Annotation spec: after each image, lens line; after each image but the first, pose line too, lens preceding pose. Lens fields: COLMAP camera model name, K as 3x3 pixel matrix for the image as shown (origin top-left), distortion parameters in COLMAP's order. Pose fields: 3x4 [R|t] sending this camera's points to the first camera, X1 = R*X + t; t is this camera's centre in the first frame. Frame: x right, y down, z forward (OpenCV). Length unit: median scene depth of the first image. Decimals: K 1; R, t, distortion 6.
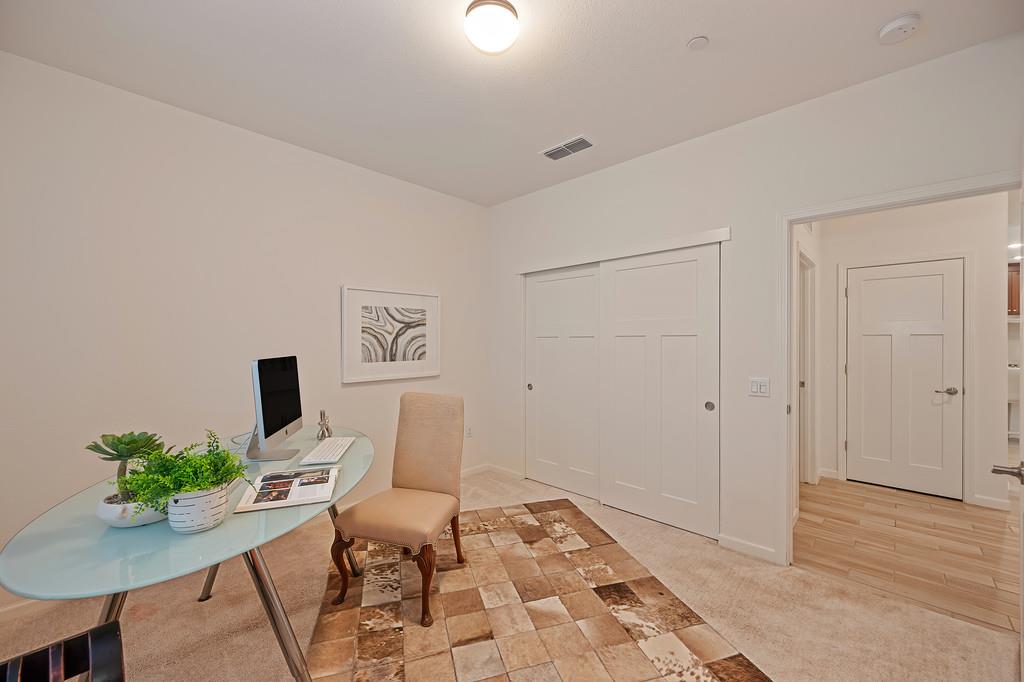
lens RADIAL K [[405.6, 0, 512.4], [0, 405.6, 345.5], [0, 0, 1]] dist [-0.001110, 0.000663]
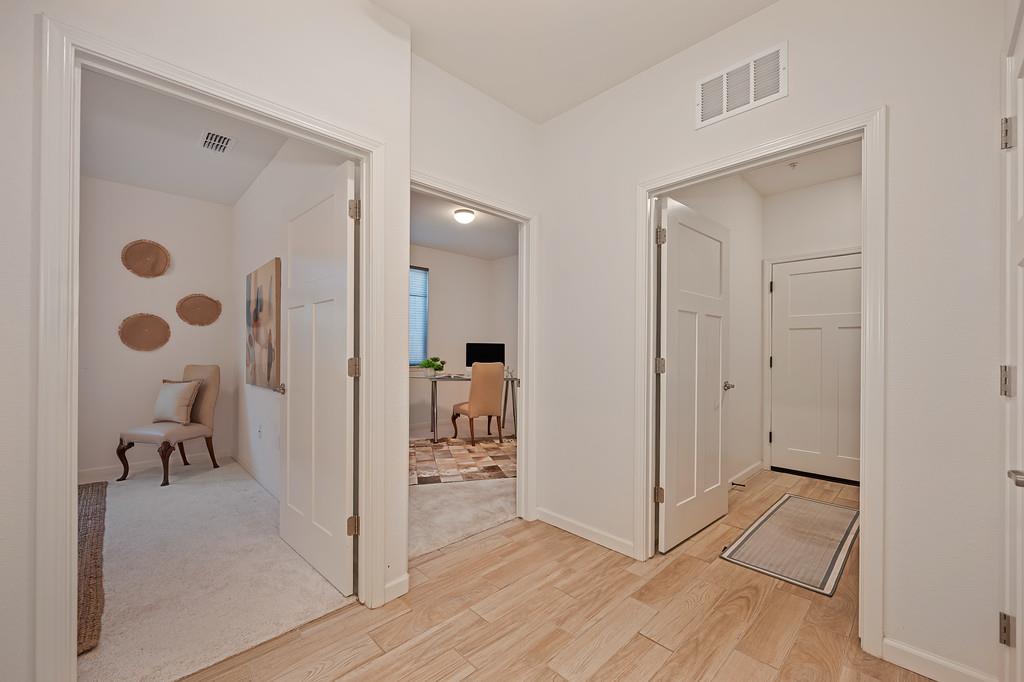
lens RADIAL K [[405.6, 0, 512.2], [0, 405.6, 345.4], [0, 0, 1]] dist [-0.001110, 0.000663]
pose [[-0.039208, -0.006498, -0.999210, 2.175846], [-0.001200, 0.999978, -0.006456, 0.056795], [0.999230, 0.000946, -0.039215, 1.192854]]
